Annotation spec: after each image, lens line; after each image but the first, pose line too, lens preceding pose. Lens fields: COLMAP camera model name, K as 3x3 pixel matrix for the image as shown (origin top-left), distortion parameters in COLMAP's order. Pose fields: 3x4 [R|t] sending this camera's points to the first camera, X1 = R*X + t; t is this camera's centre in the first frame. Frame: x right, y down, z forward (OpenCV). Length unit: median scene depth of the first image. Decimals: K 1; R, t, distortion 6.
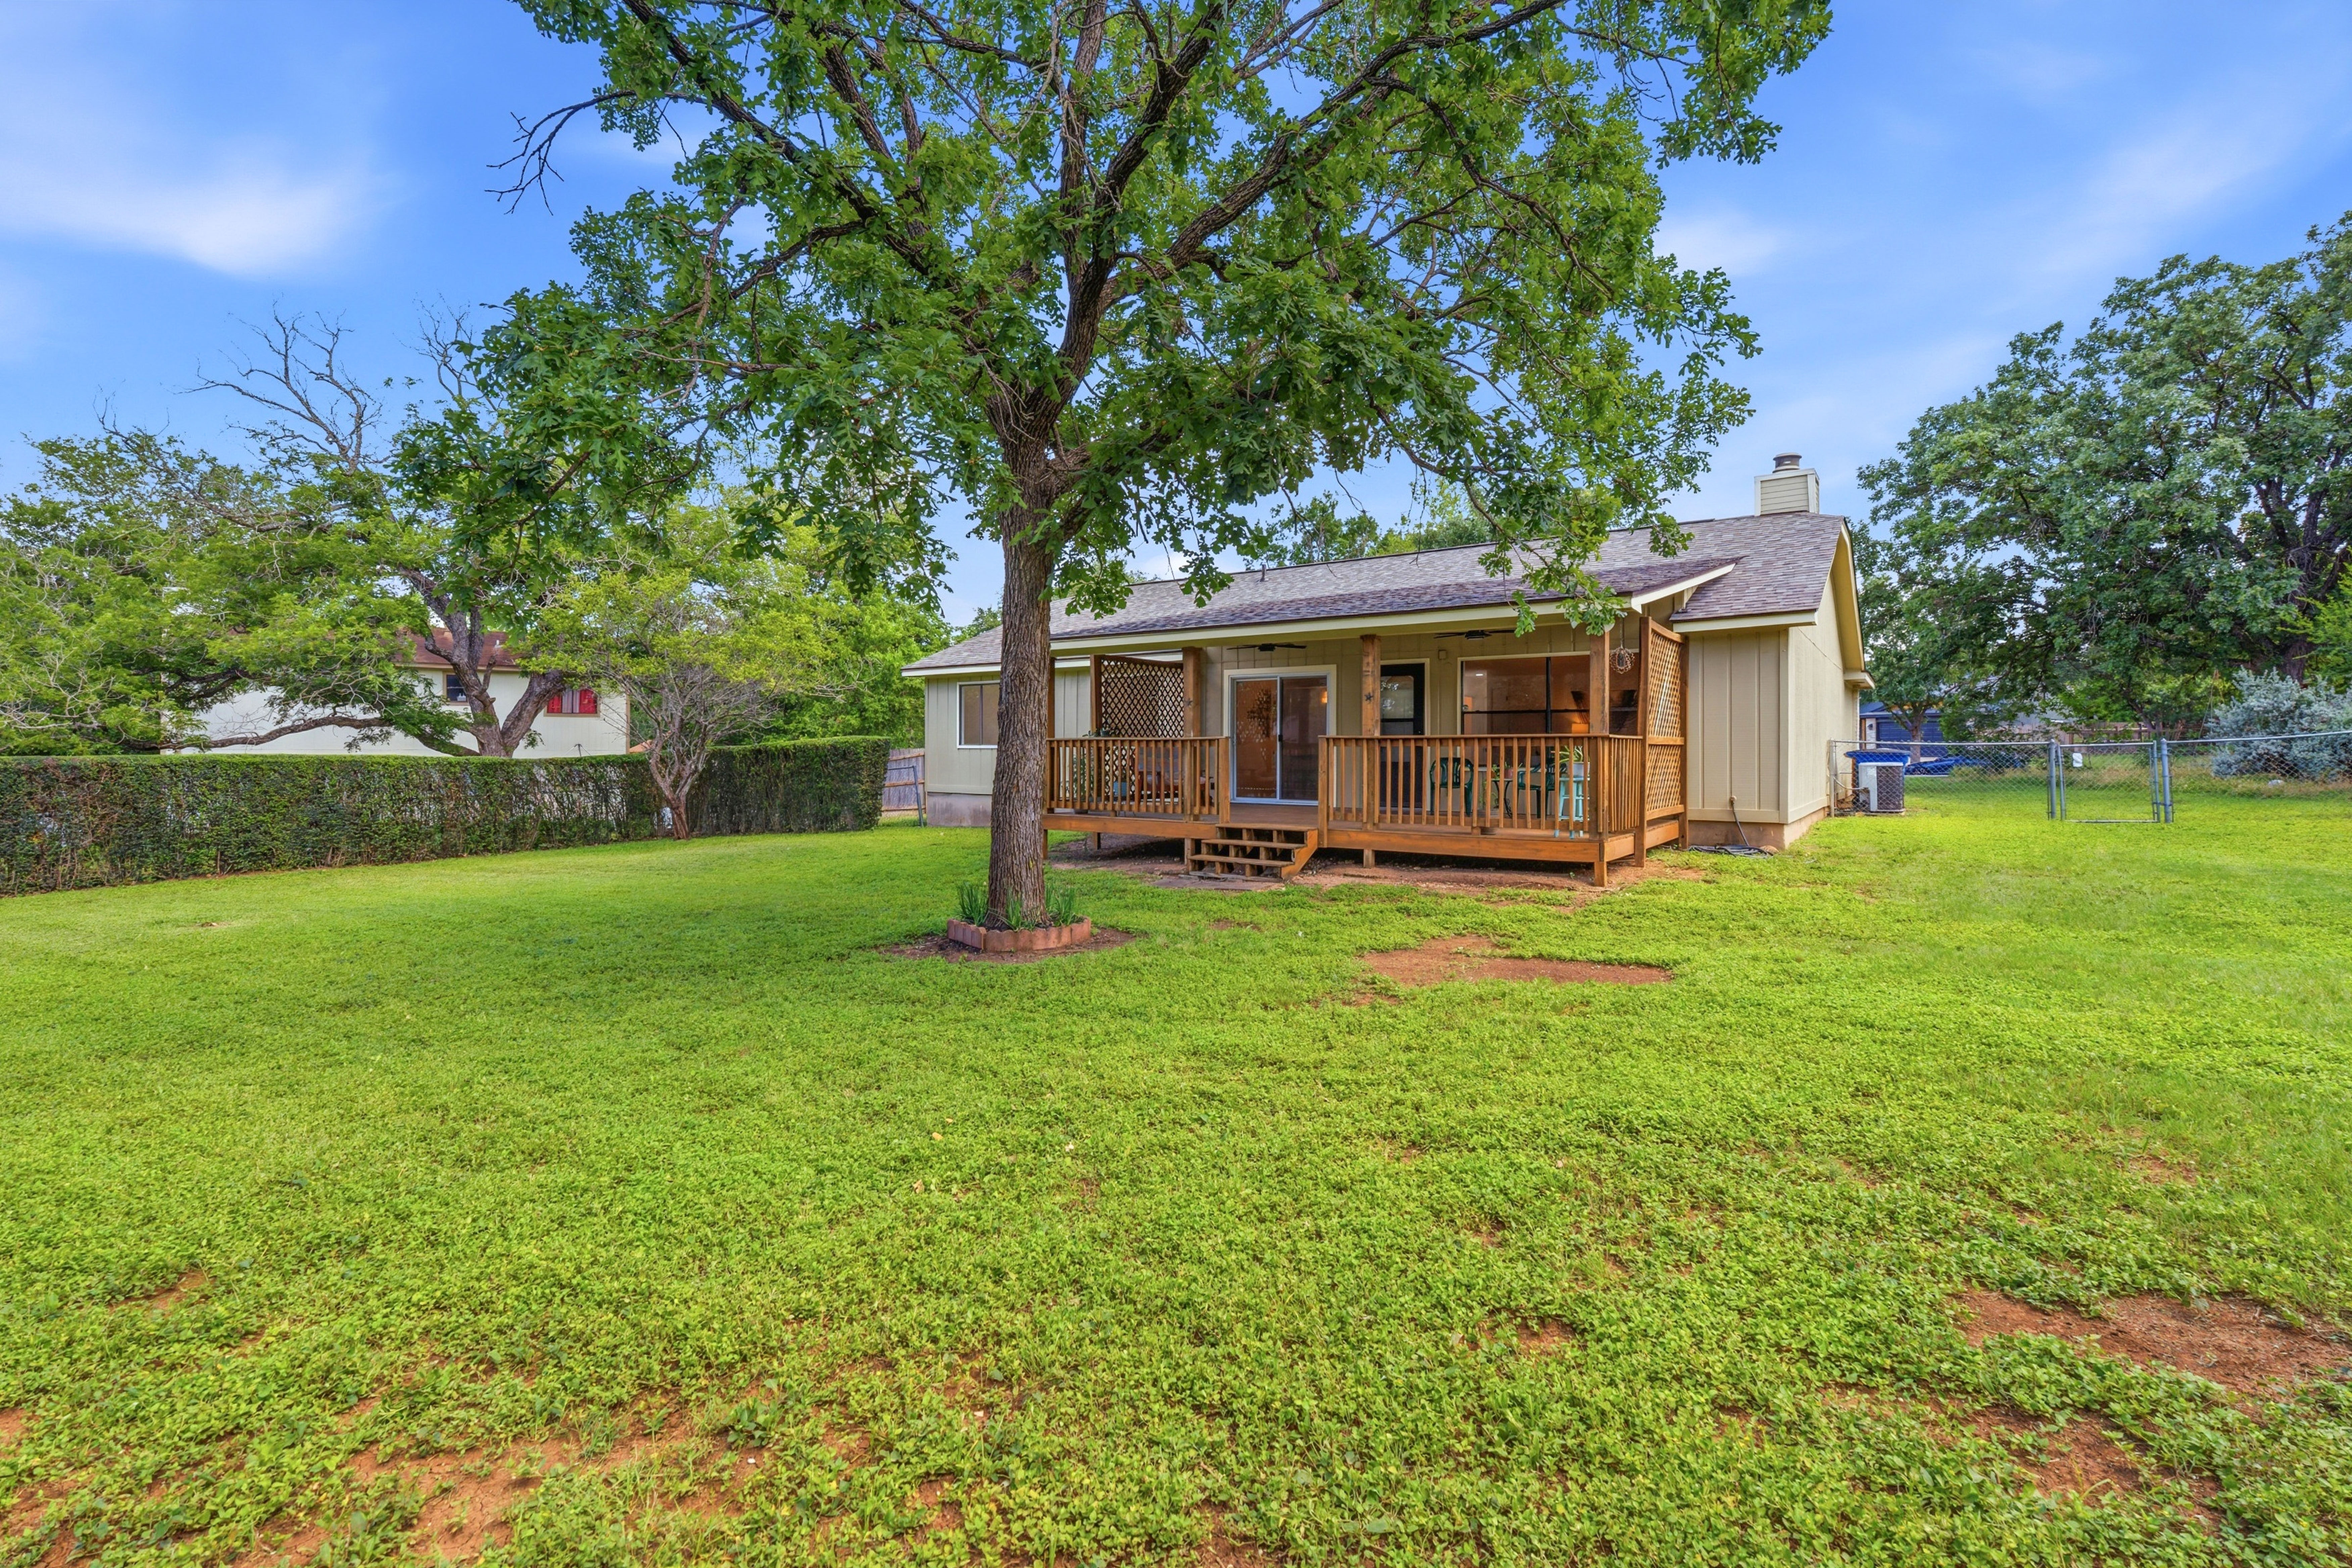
lens RADIAL K [[1057.5, 0, 1175.9], [0, 1057.5, 740.7], [0, 0, 1]] dist [-0.007118, 0.000737]
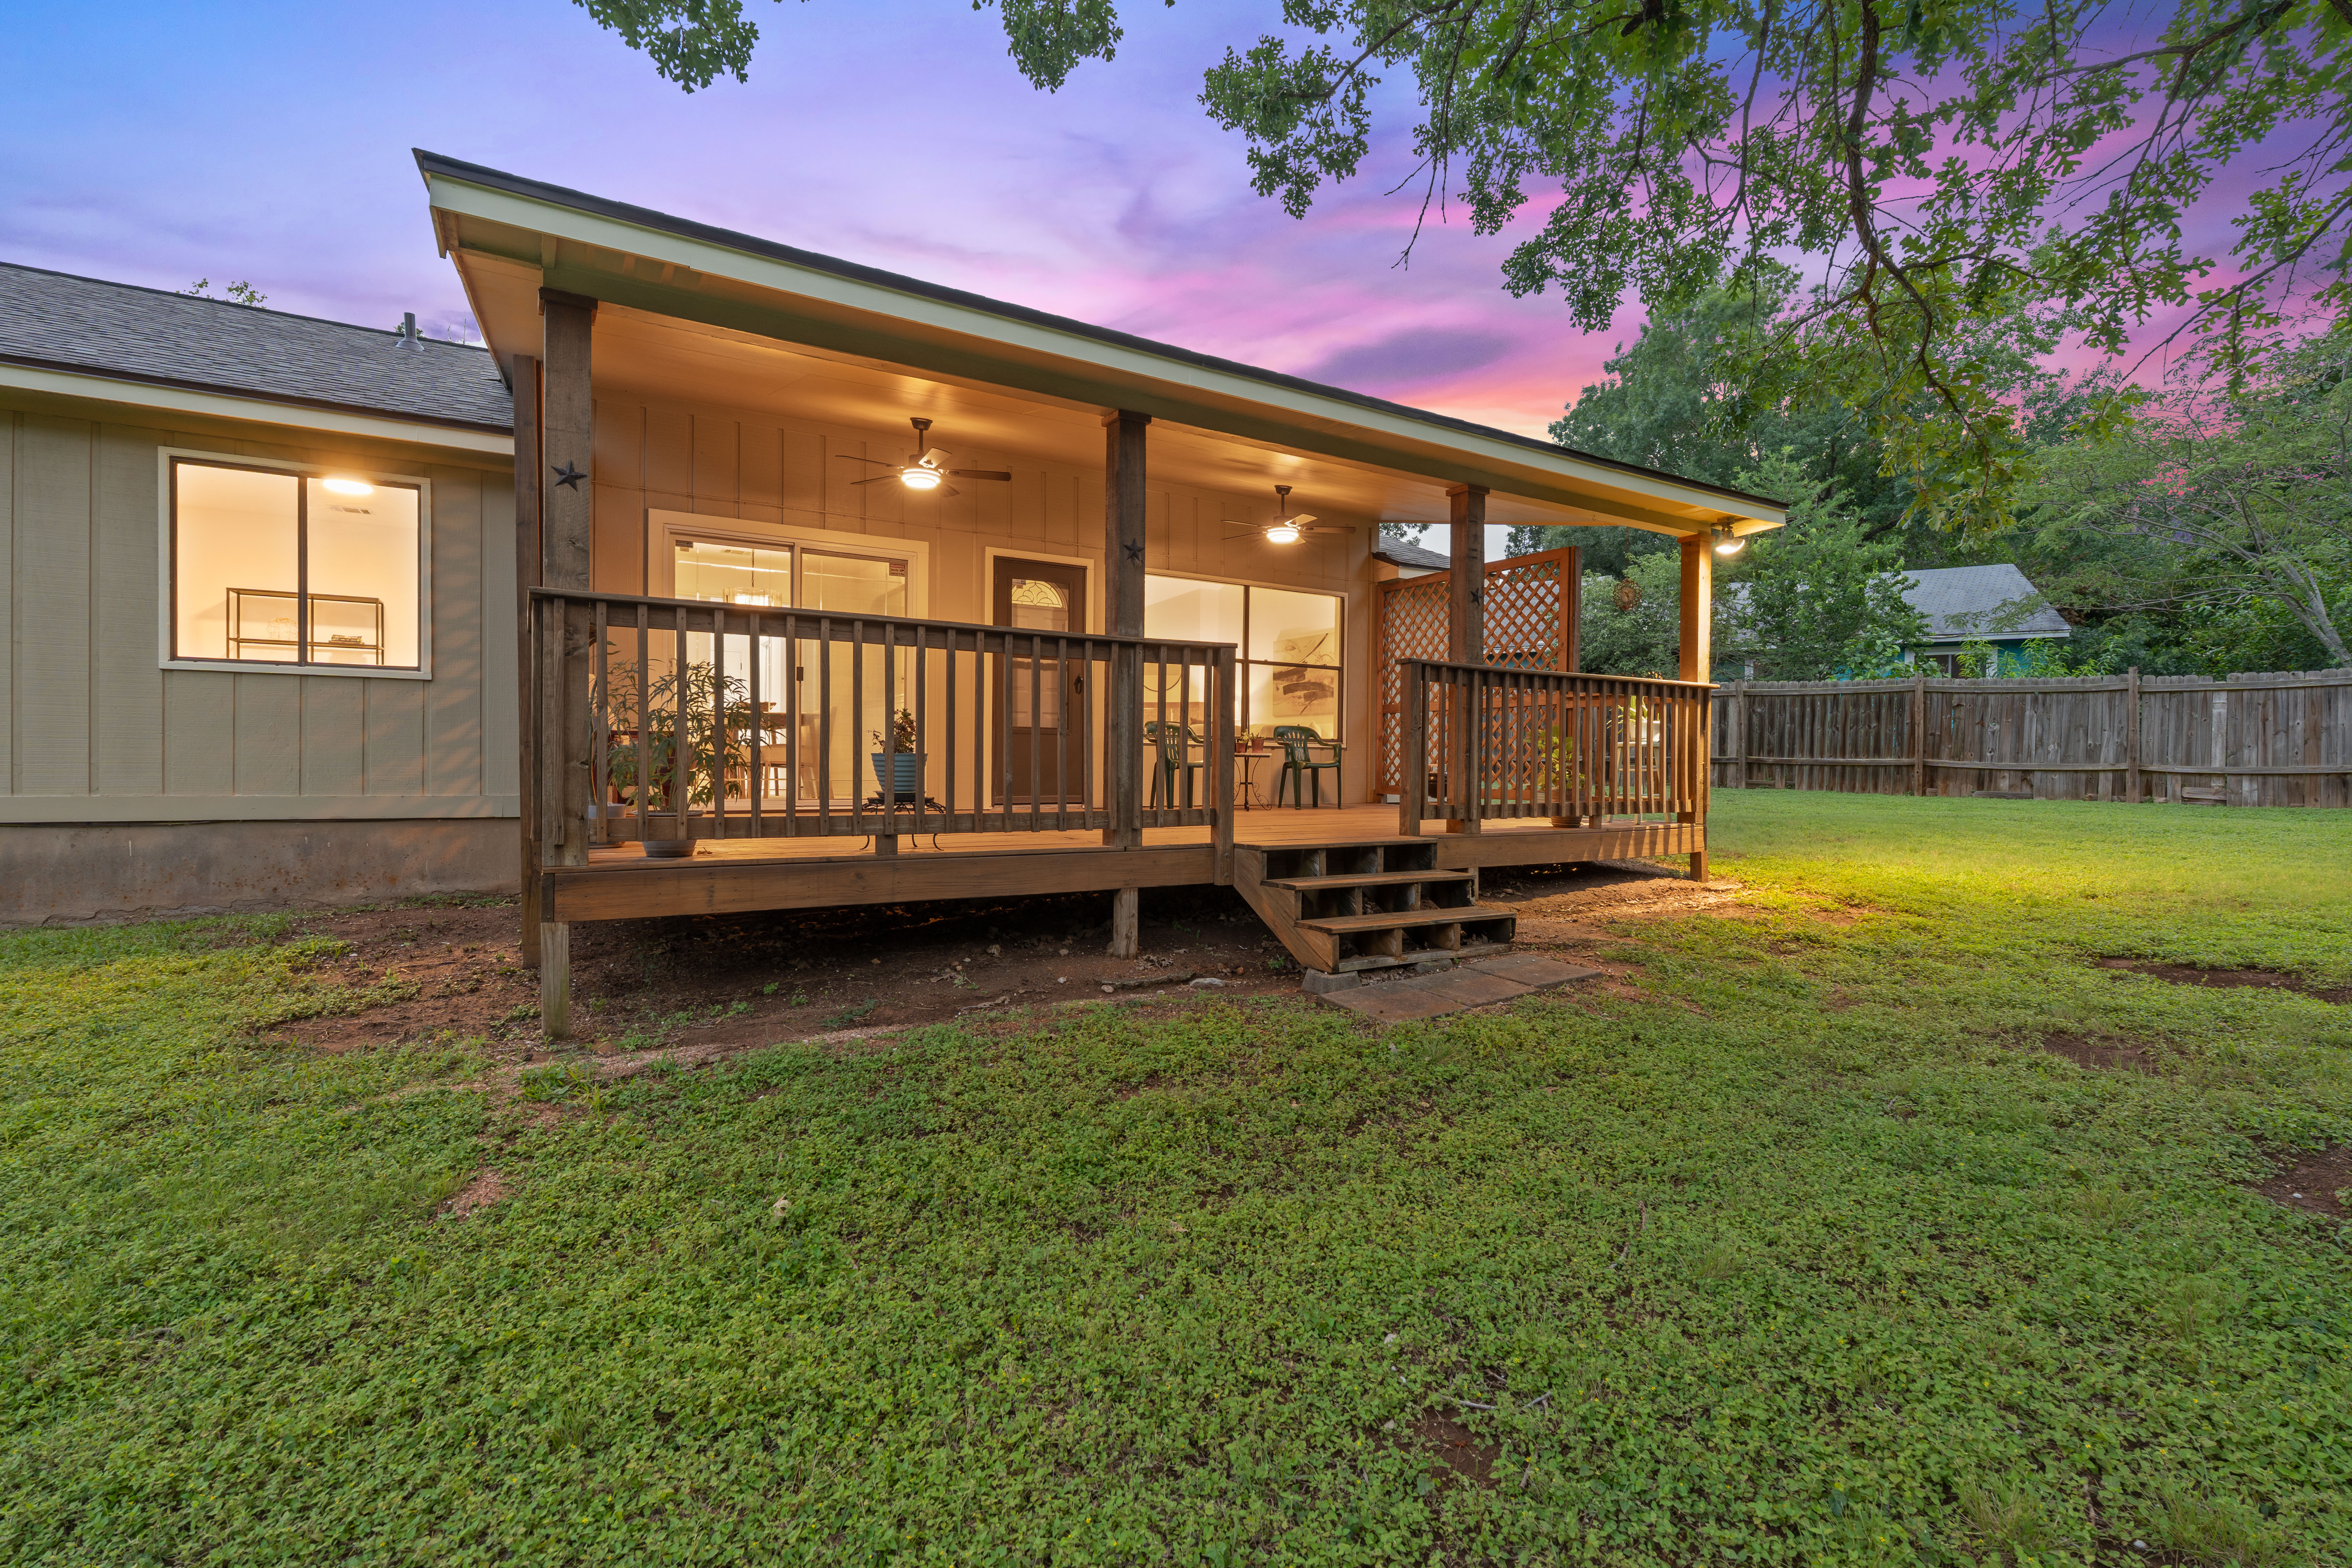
lens RADIAL K [[1026.1, 0, 1176.0], [0, 1026.1, 784.0], [0, 0, 1]] dist [-0.009497, 0.000262]
pose [[0.391097, -0.014753, 0.920231, -0.223203], [-0.018253, 0.999551, 0.023782, 0.028349], [-0.920168, -0.026098, 0.390652, 0.548598]]
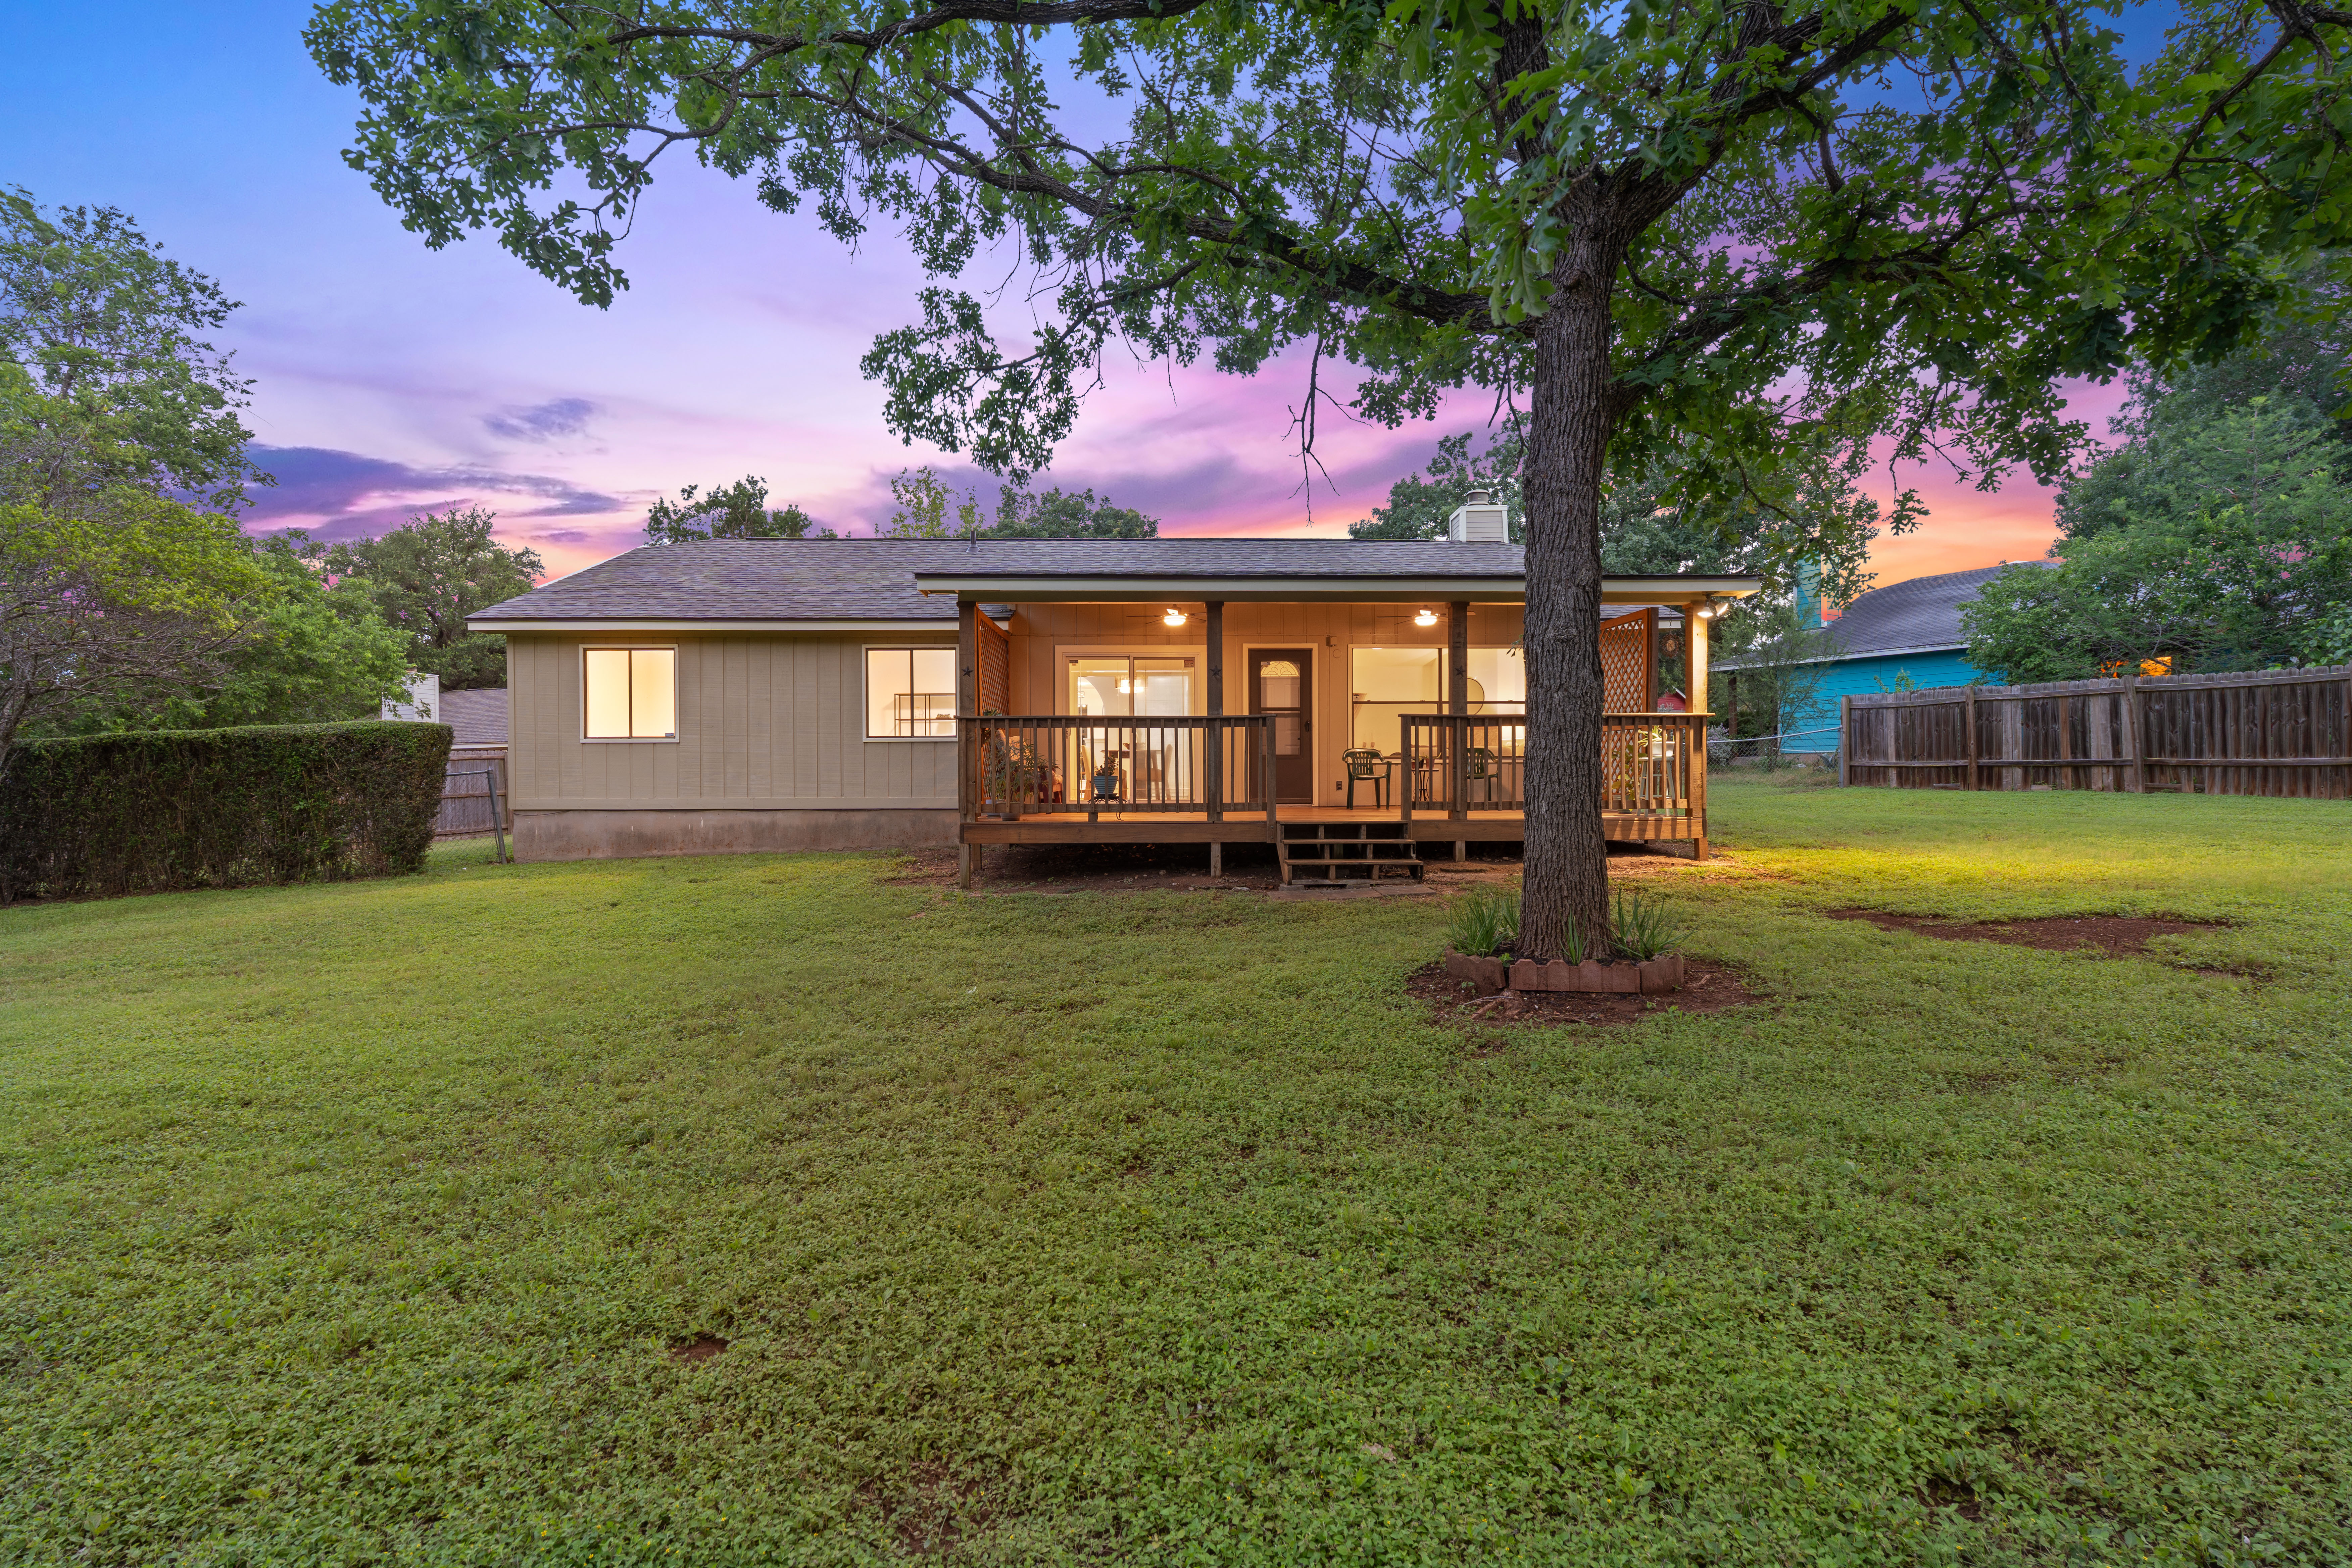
lens RADIAL K [[1026.1, 0, 1176.0], [0, 1026.1, 784.0], [0, 0, 1]] dist [-0.009497, 0.000262]
pose [[0.793564, -0.011196, 0.608384, -0.316398], [-0.000404, 0.999821, 0.018927, 0.022283], [-0.608487, -0.015265, 0.793417, 0.268740]]
